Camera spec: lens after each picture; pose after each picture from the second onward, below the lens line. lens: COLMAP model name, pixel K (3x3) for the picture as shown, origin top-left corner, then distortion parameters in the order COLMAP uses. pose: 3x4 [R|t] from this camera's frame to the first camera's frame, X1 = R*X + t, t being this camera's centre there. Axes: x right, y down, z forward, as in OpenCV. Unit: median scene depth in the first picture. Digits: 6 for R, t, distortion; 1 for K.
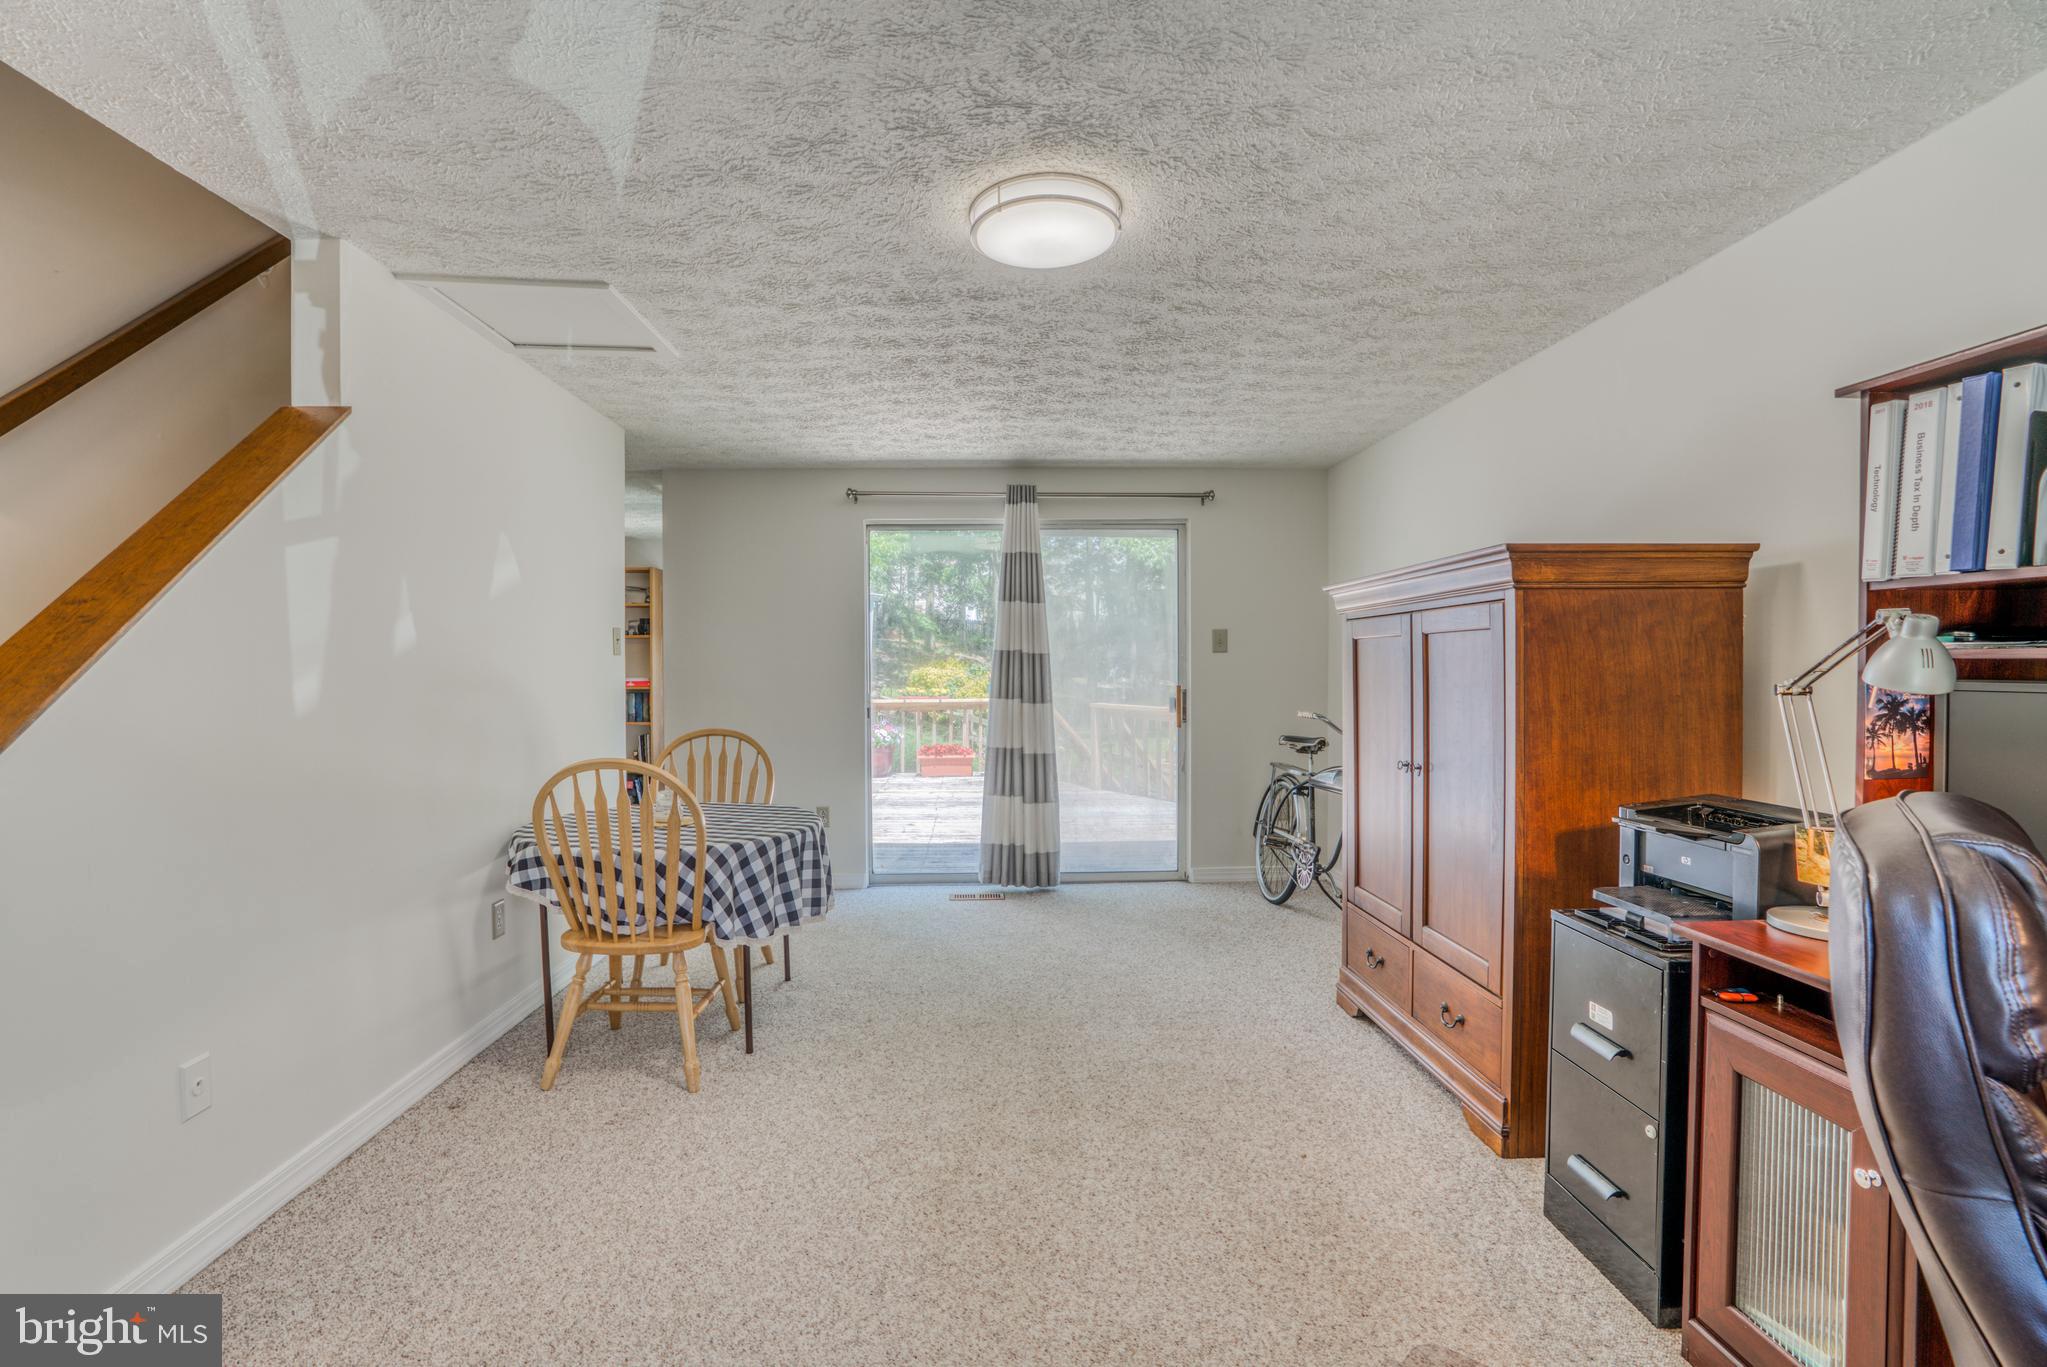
lens RADIAL K [[960.5, 0, 1023.8], [0, 960.5, 685.9], [0, 0, 1]] dist [-0.064046, 0.021874]
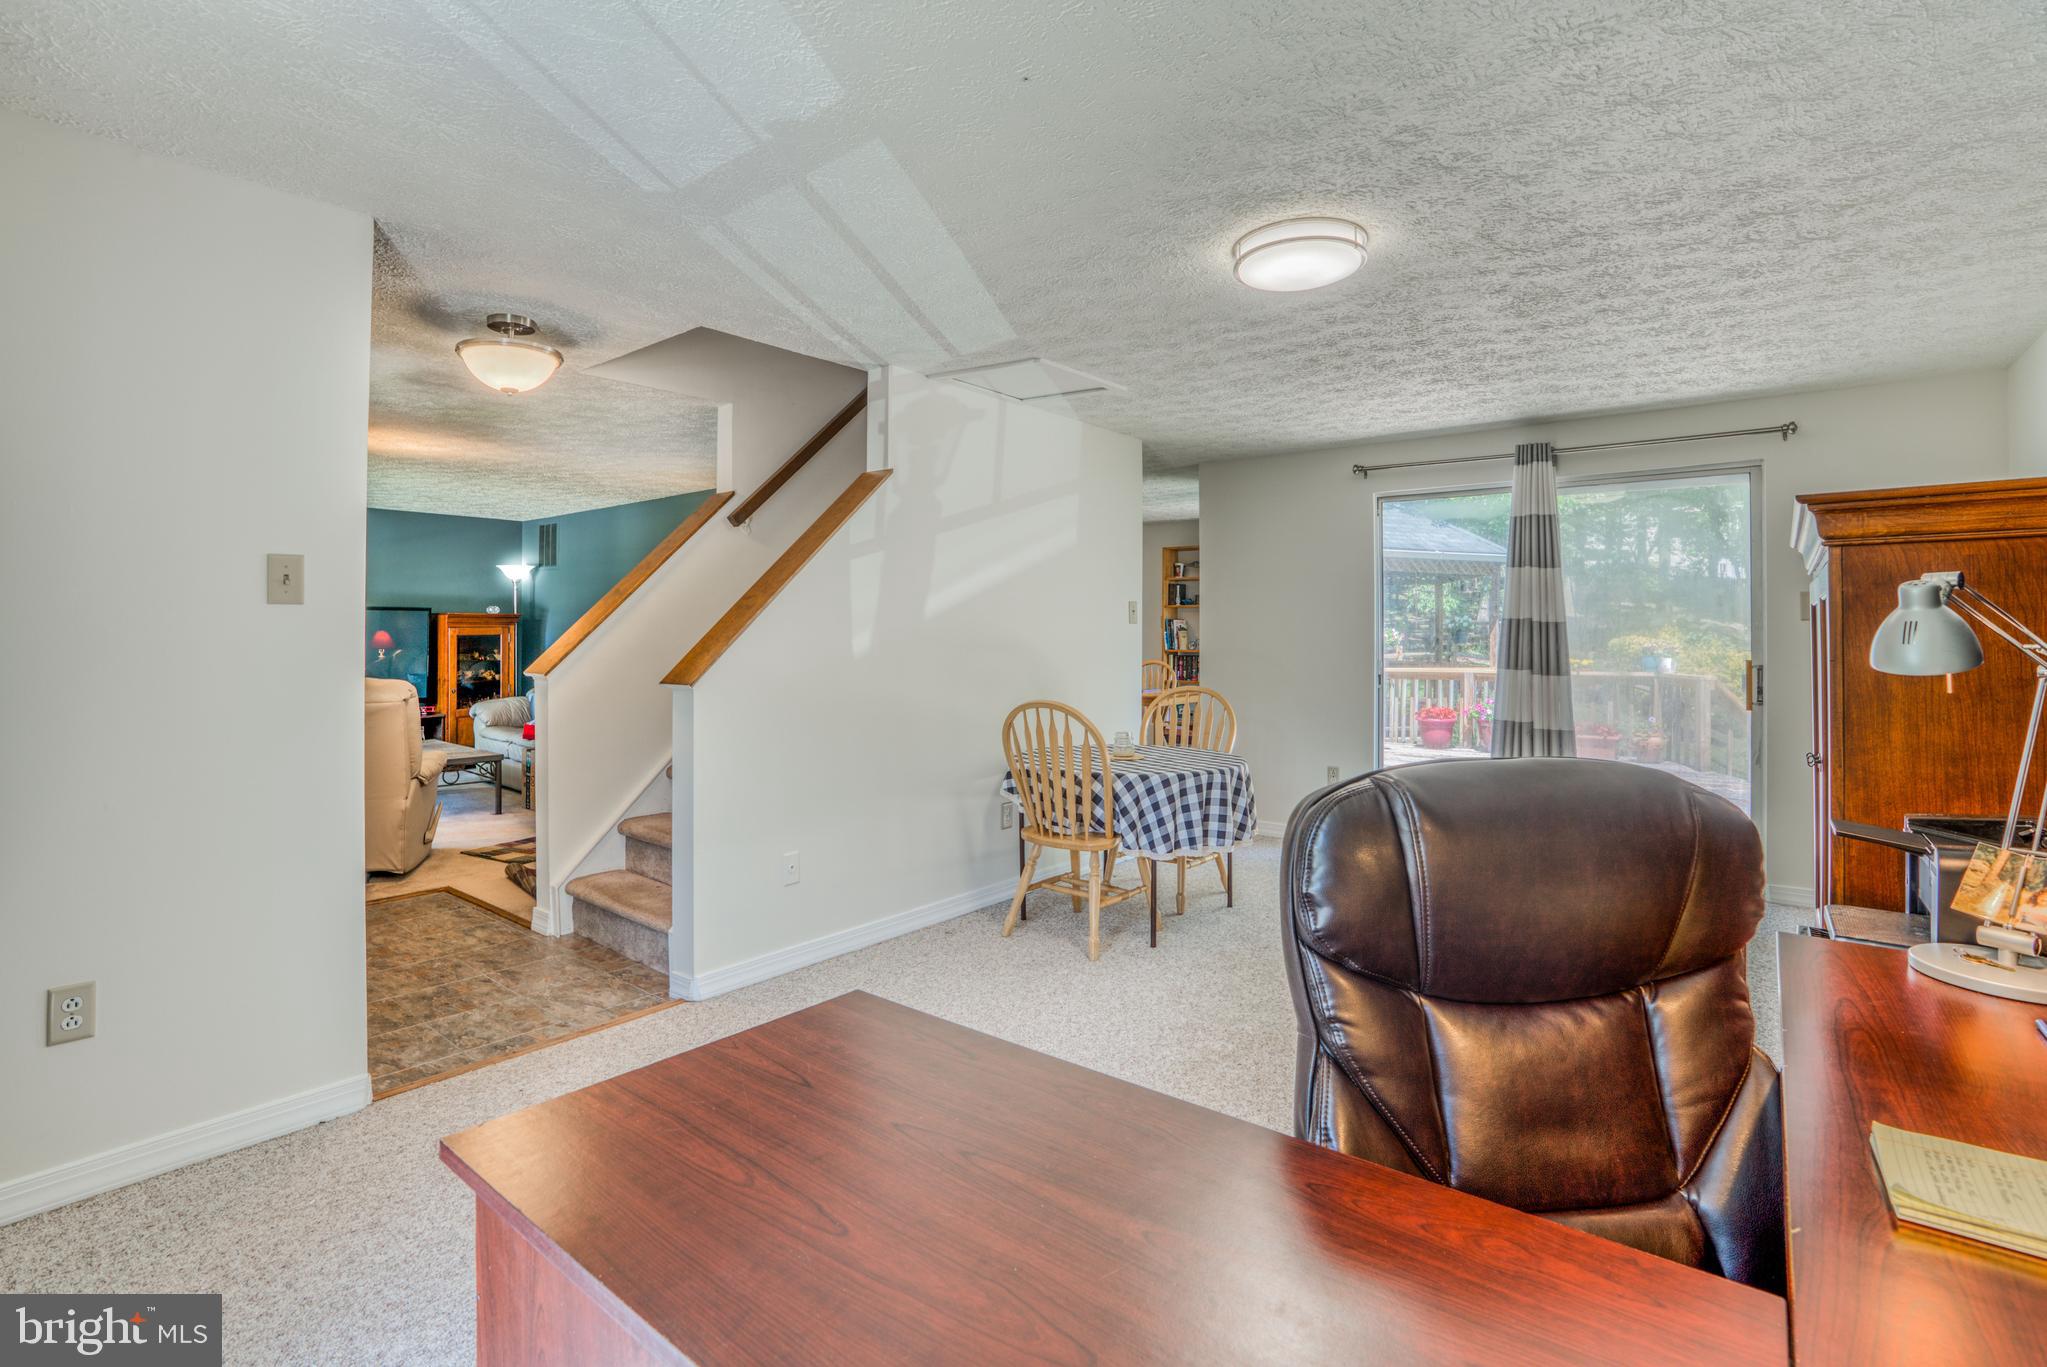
lens RADIAL K [[960.5, 0, 980.1], [0, 960.5, 619.6], [0, 0, 1]] dist [-0.064046, 0.021874]
pose [[0.741410, -0.003131, -0.671045, 0.373410], [-0.020015, 0.999441, -0.026777, -0.000686], [0.670753, 0.033284, 0.740933, -0.081363]]
